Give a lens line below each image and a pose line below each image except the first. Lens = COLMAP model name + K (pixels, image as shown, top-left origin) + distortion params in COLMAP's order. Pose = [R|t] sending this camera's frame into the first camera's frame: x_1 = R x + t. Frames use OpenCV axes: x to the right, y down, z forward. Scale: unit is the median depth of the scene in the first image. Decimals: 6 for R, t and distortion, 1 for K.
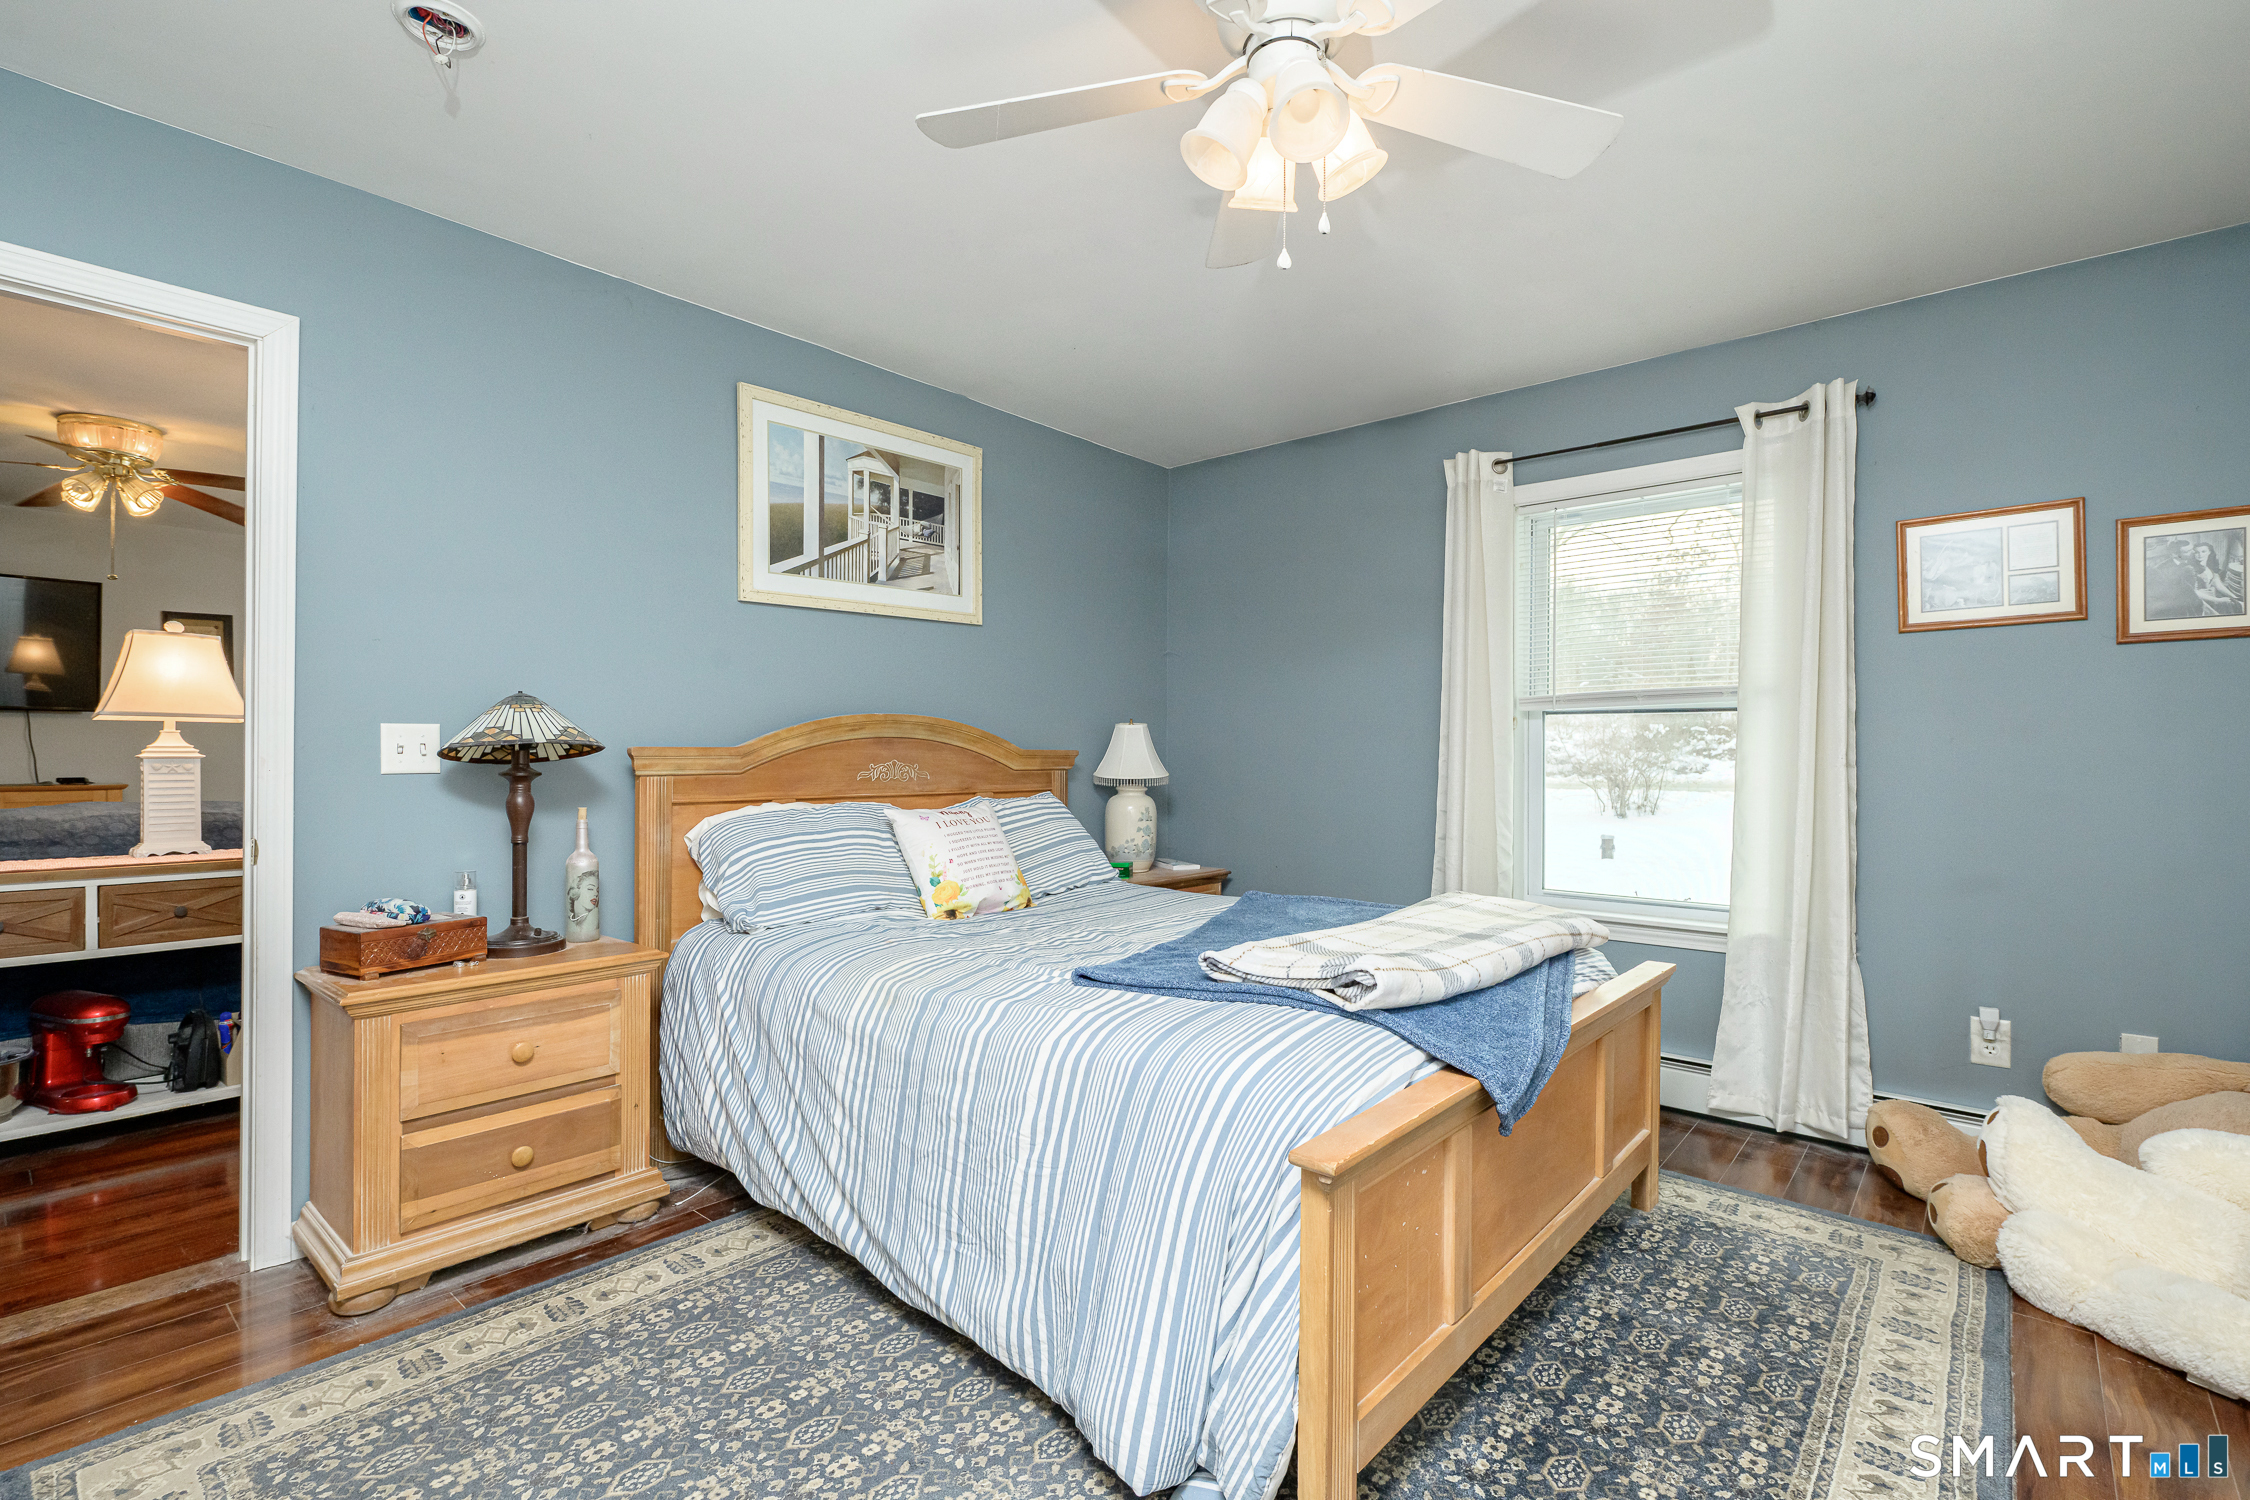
lens RADIAL K [[1028.3, 0, 1142.1], [0, 1028.3, 755.0], [0, 0, 1]] dist [-0.005388, -0.000181]
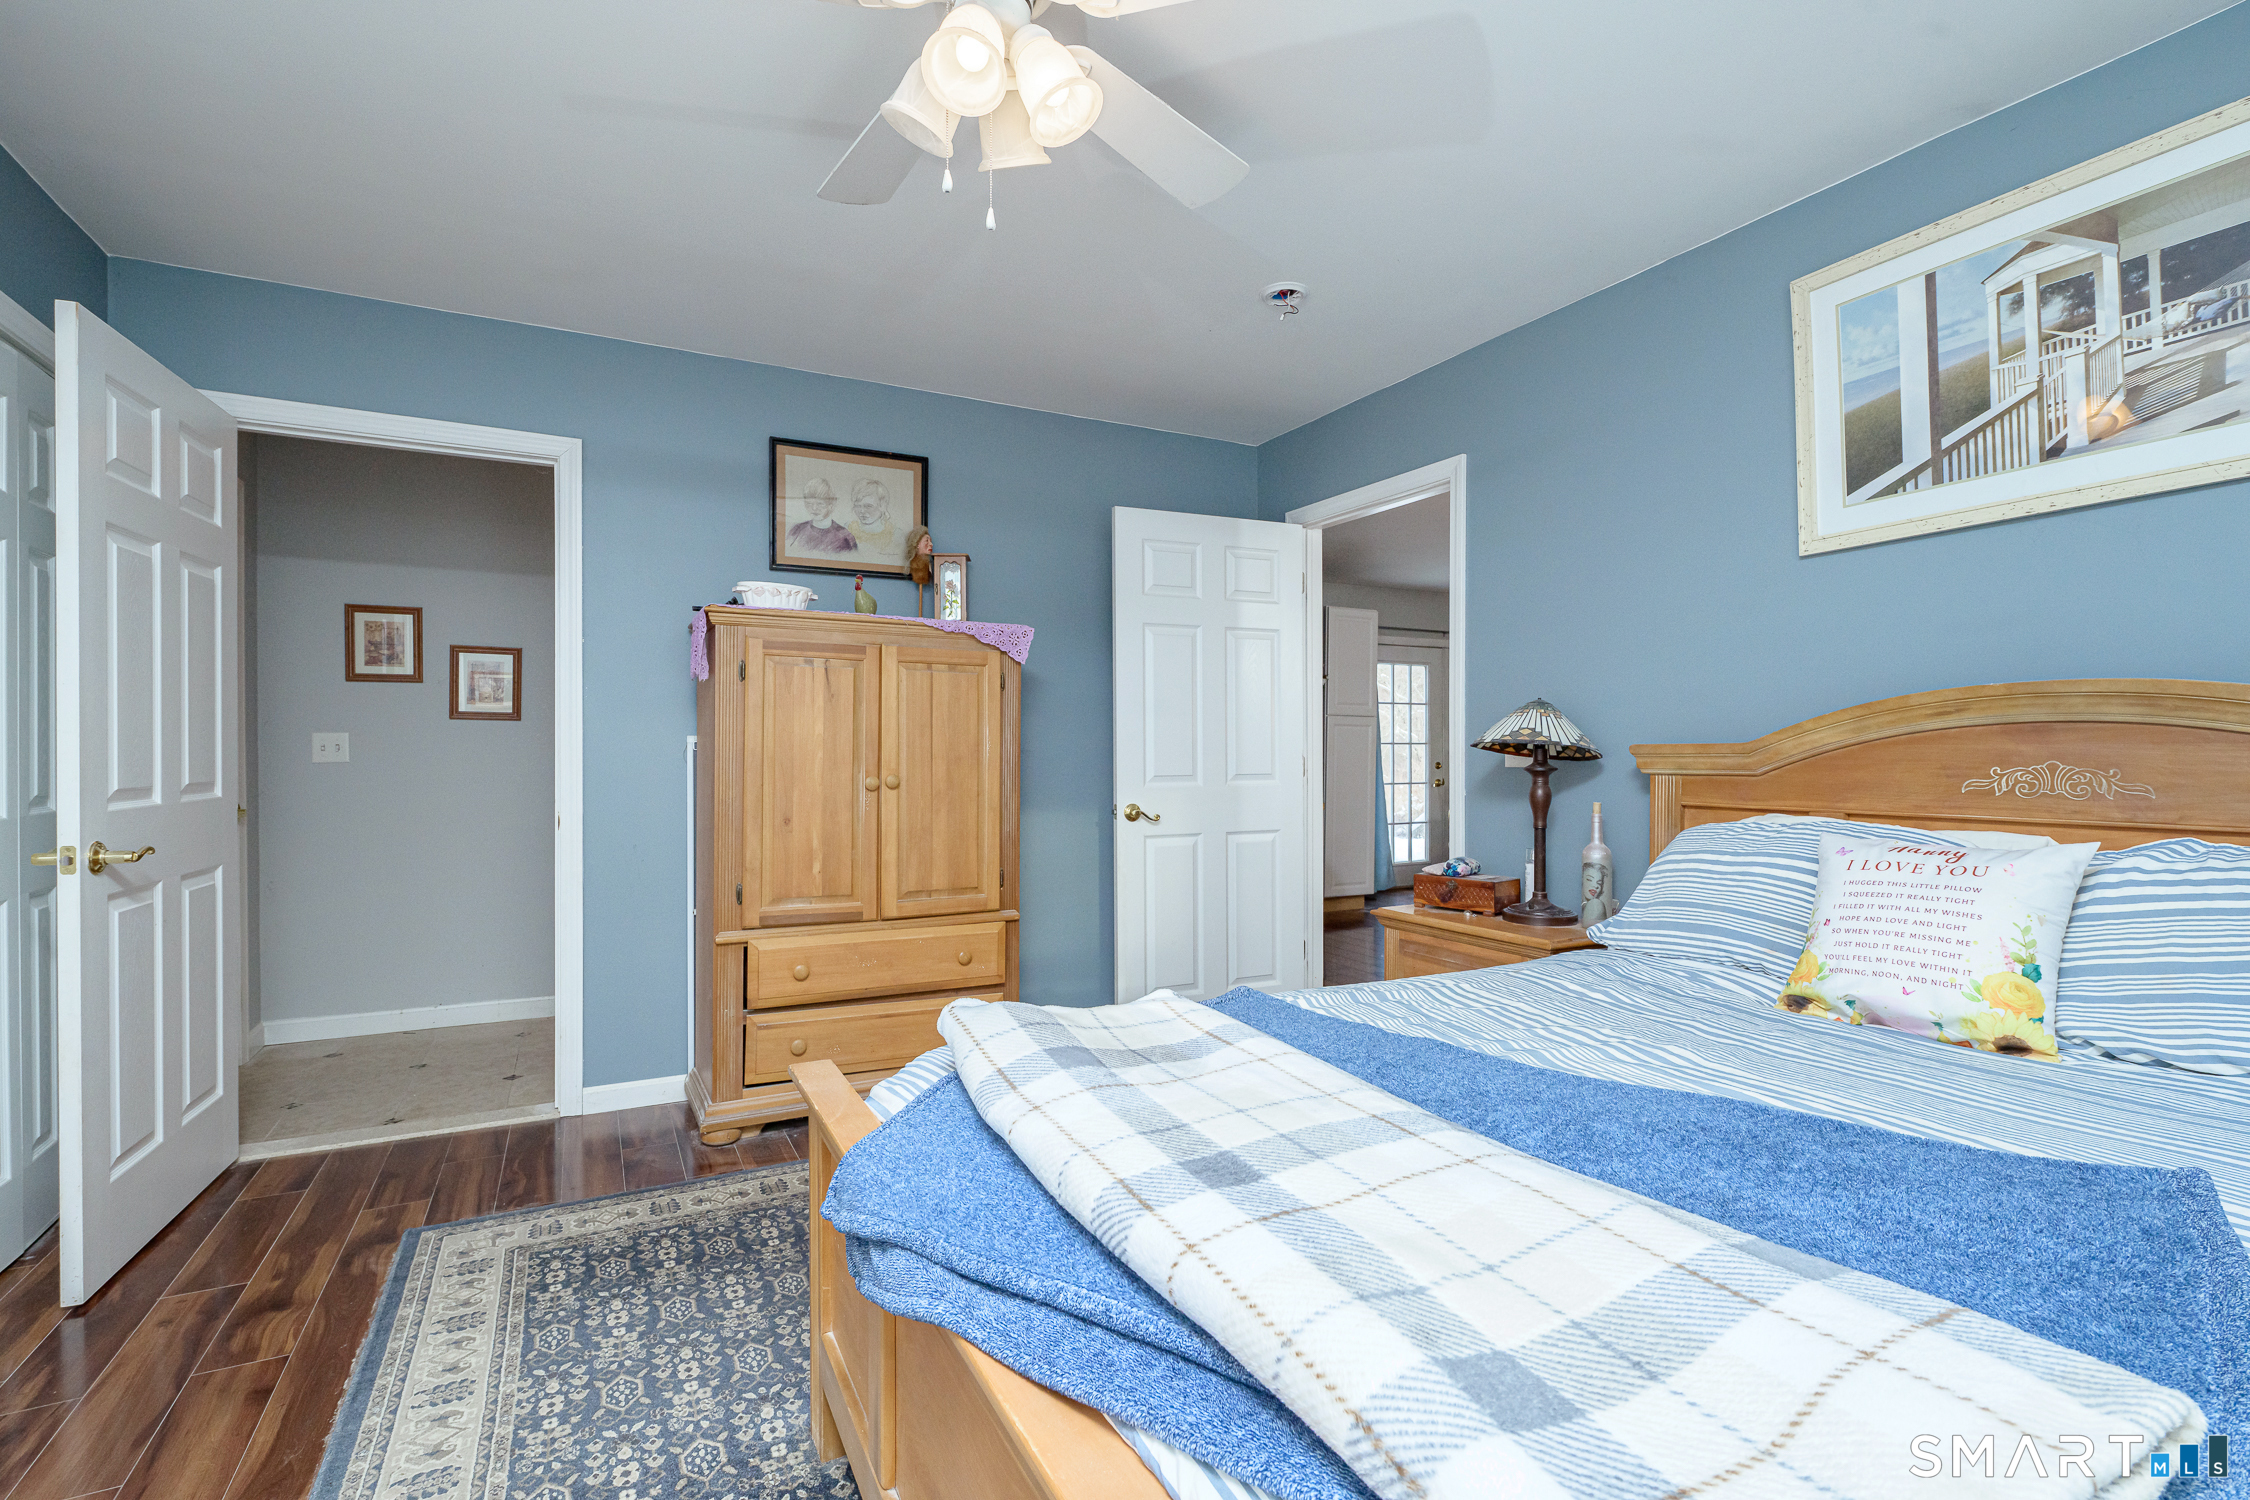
lens RADIAL K [[1028.3, 0, 1139.2], [0, 1028.3, 751.2], [0, 0, 1]] dist [-0.005388, -0.000181]
pose [[-0.360364, 0.000574, -0.932811, 0.496666], [0.004157, 0.999991, -0.000991, -0.001983], [0.932802, -0.004235, -0.360363, 0.764295]]
